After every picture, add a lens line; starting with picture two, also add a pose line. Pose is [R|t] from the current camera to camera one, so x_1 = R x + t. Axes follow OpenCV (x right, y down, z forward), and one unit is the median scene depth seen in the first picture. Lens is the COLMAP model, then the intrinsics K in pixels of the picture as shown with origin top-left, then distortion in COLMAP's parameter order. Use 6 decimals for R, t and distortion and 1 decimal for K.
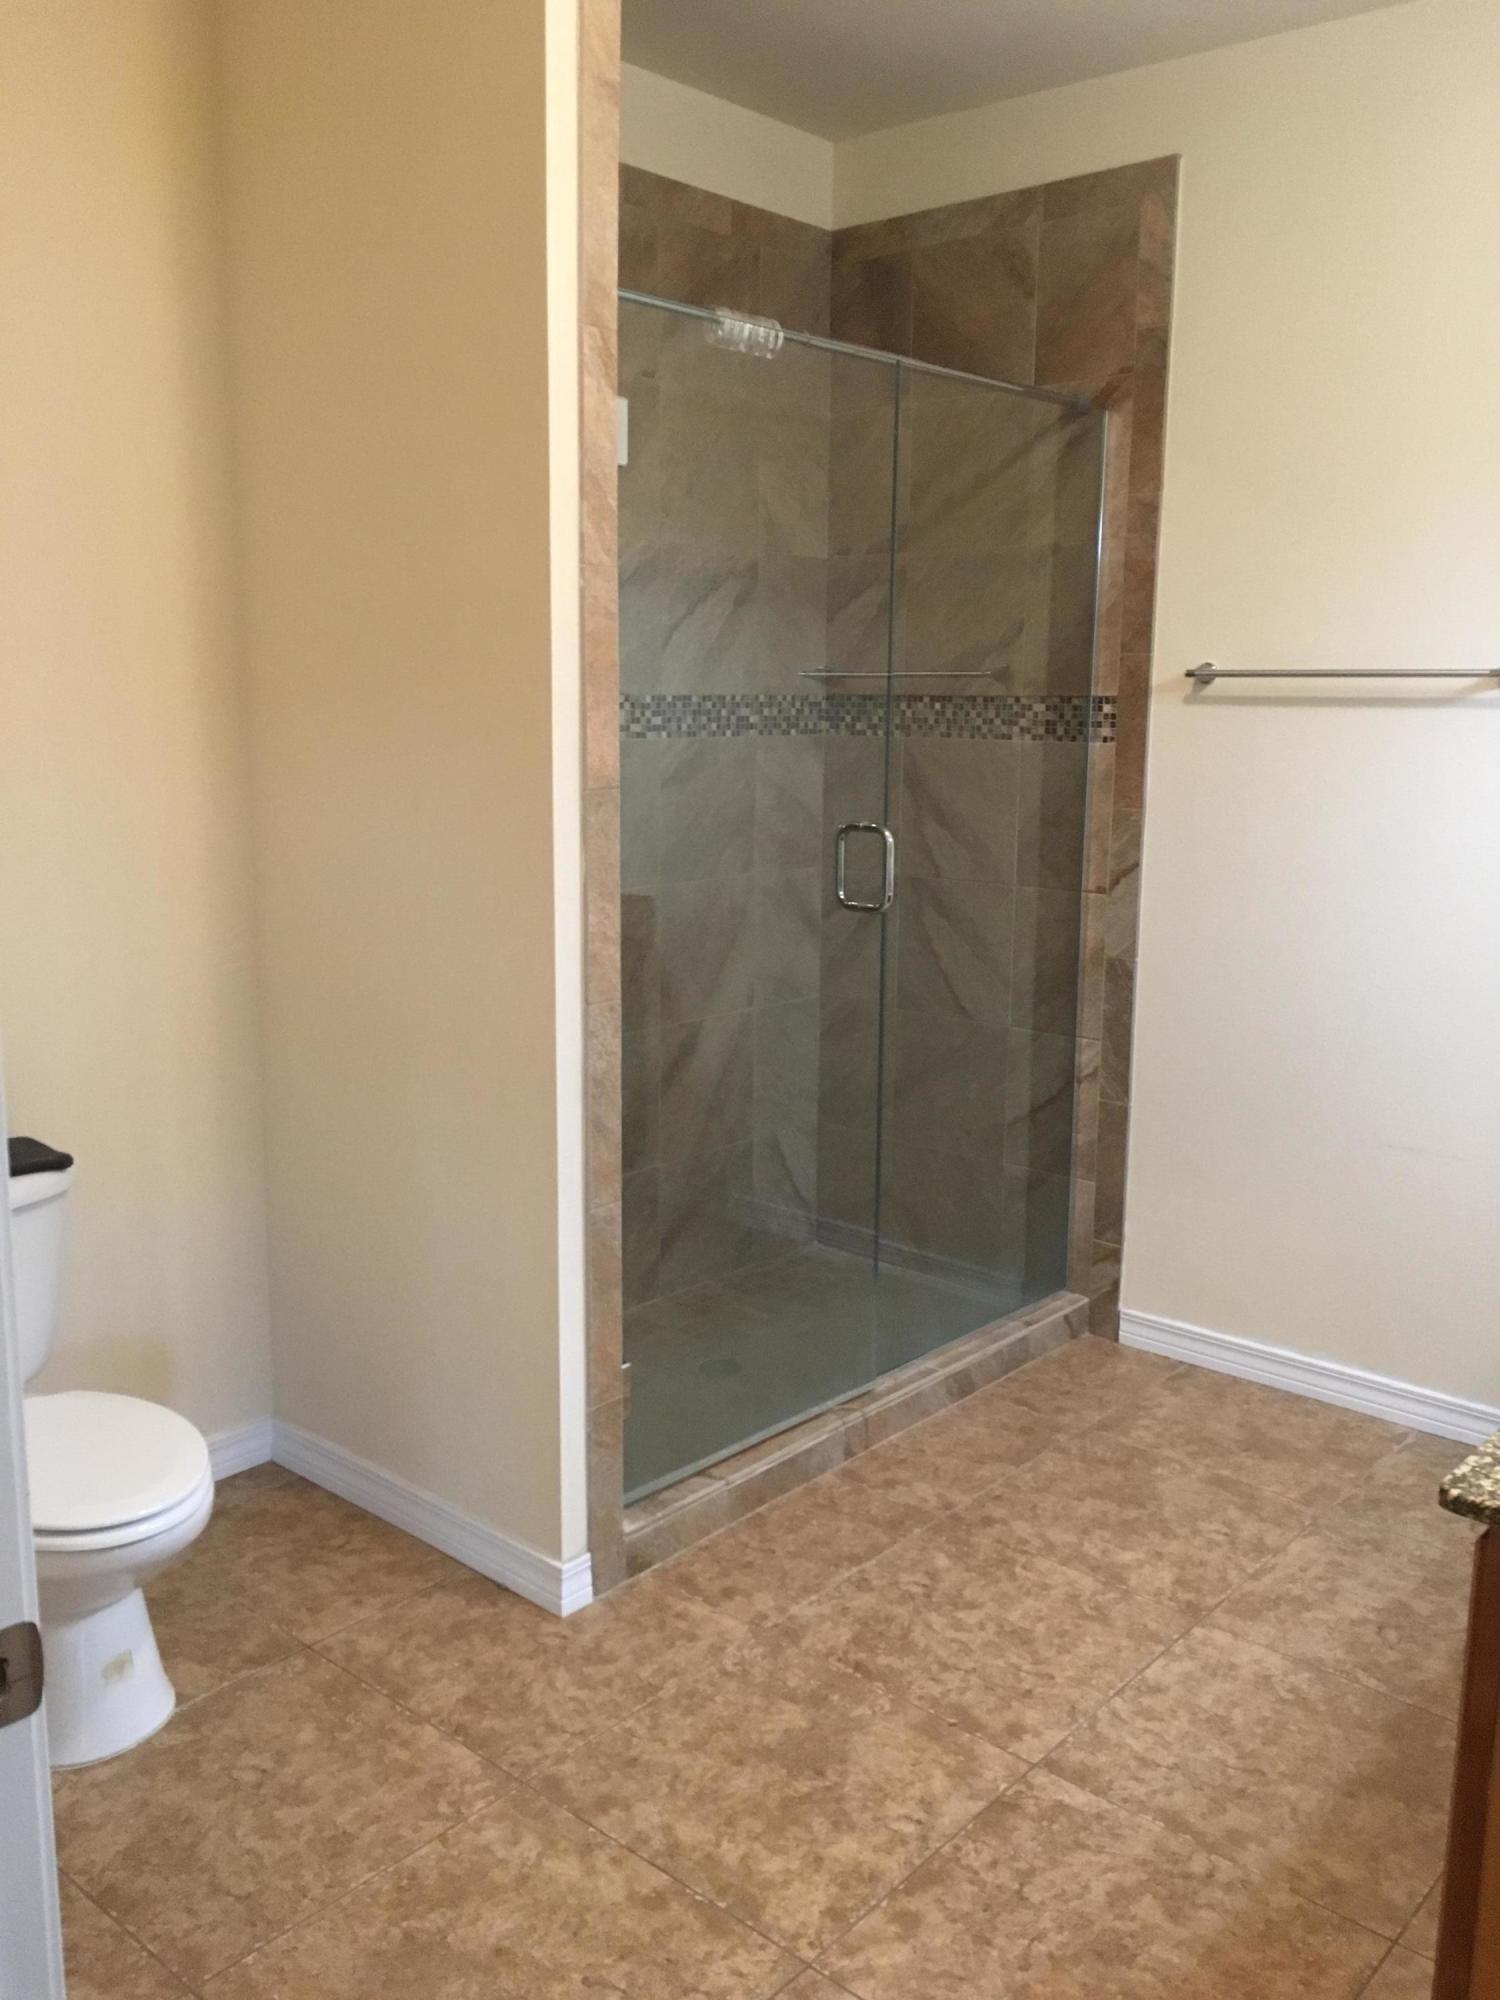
lens RADIAL K [[1687.6, 0, 752.4], [0, 1687.6, 1004.5], [0, 0, 1]] dist [-0.003425, -0.029384]
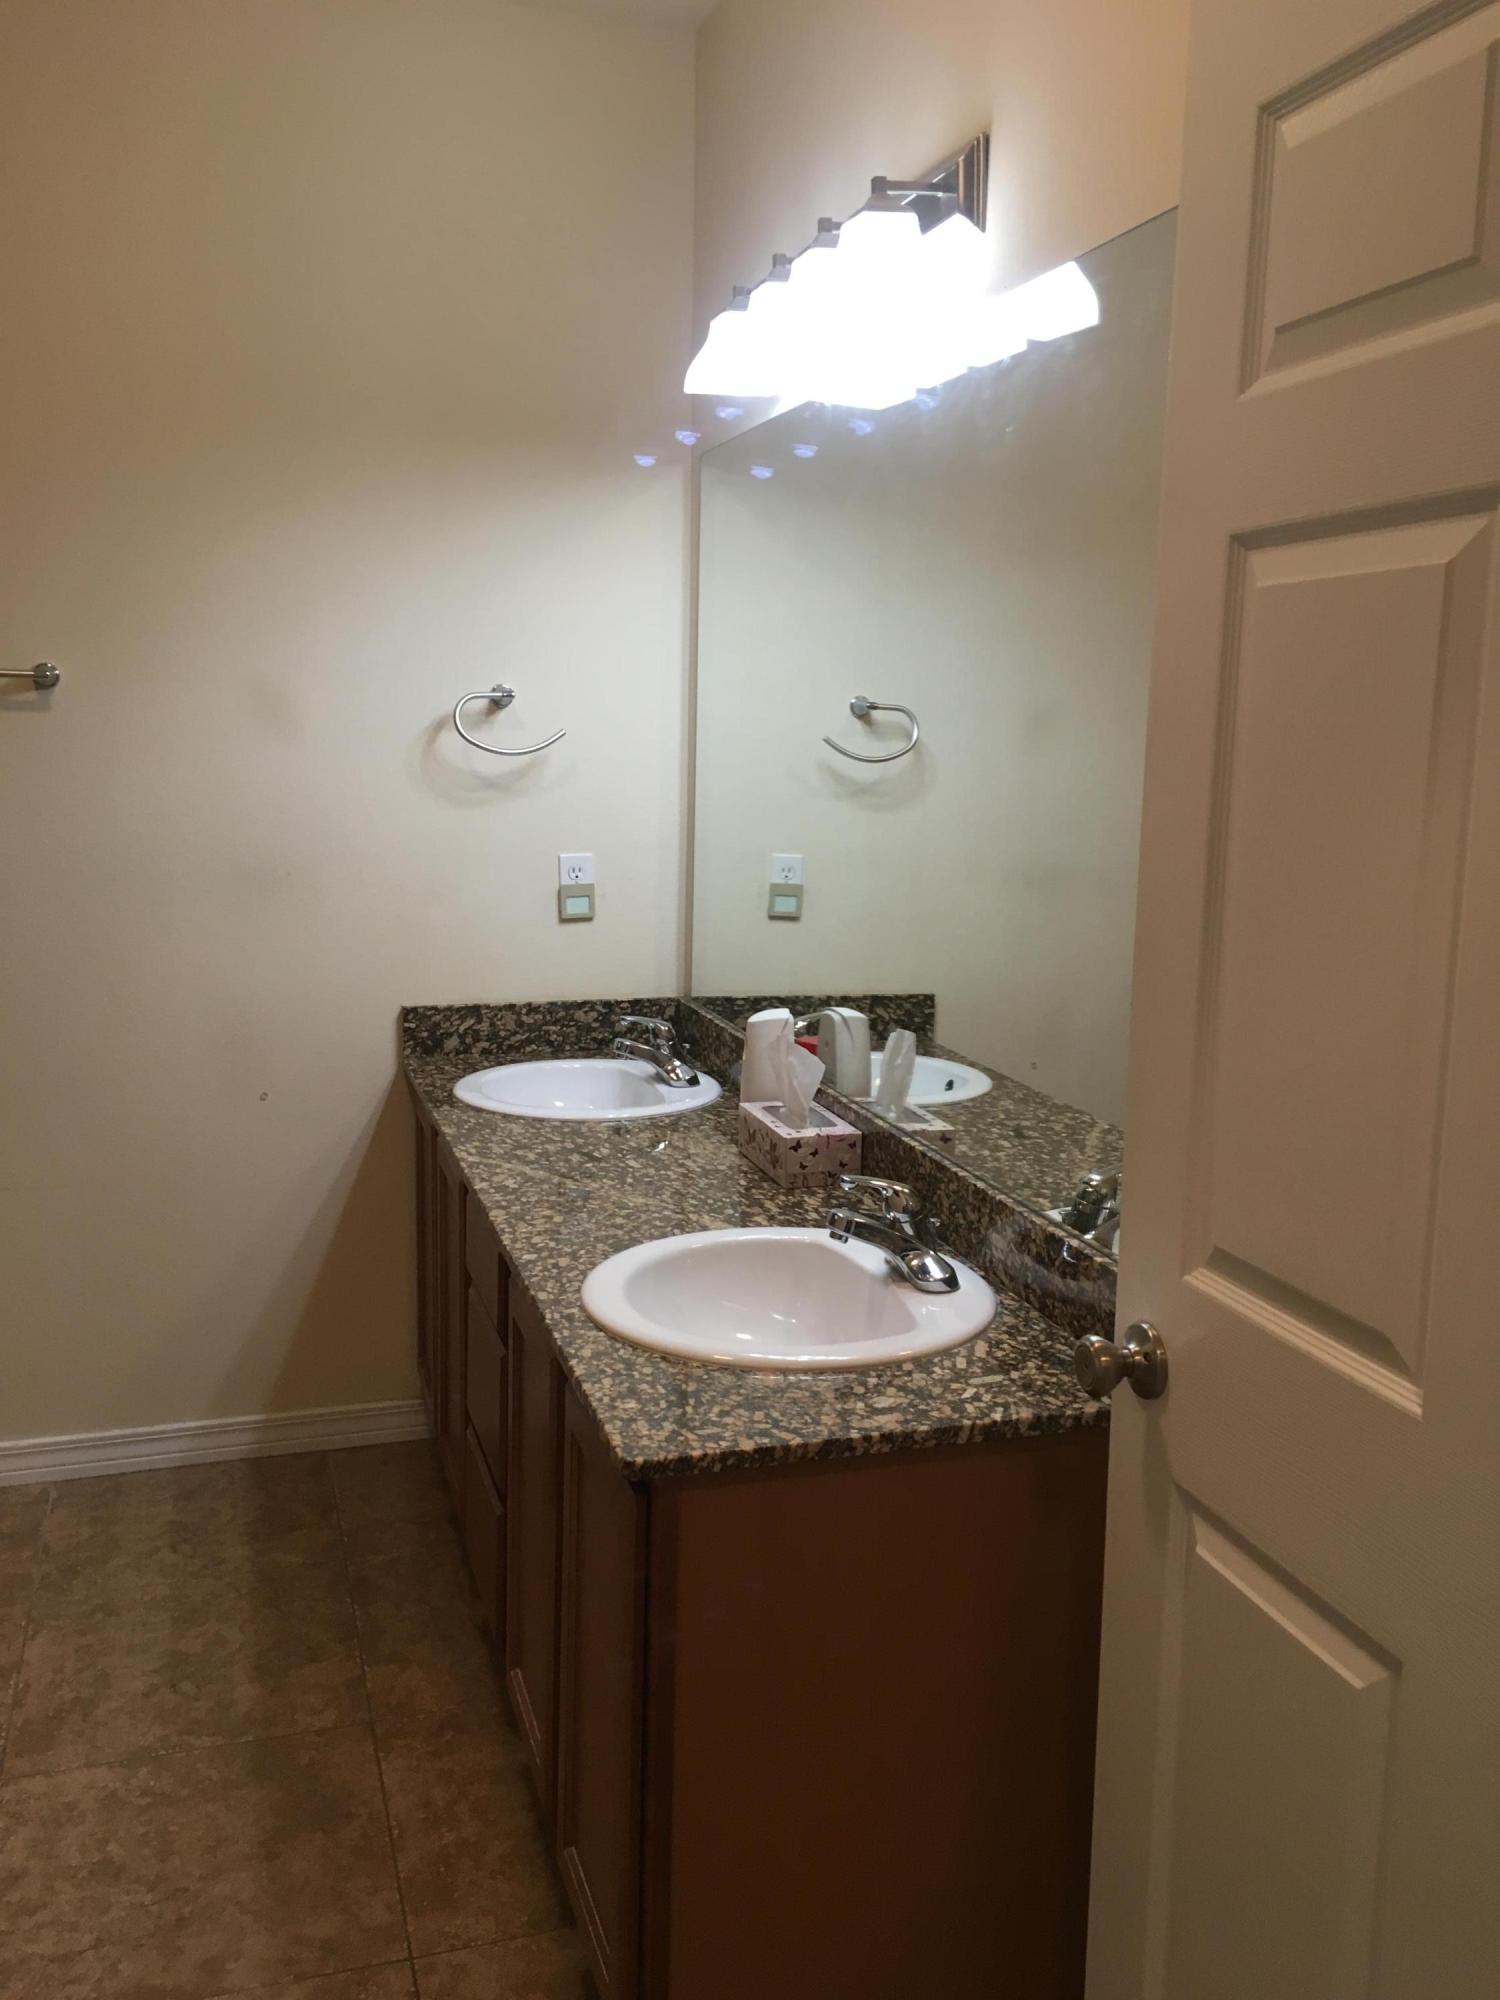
lens RADIAL K [[1687.6, 0, 750.0], [0, 1687.6, 990.0], [0, 0, 1]] dist [-0.003425, -0.029384]
pose [[0.512383, -0.144950, 0.846435, -0.213064], [0.156432, 0.984915, 0.073969, -0.034080], [-0.844389, 0.094509, 0.527329, 0.204839]]
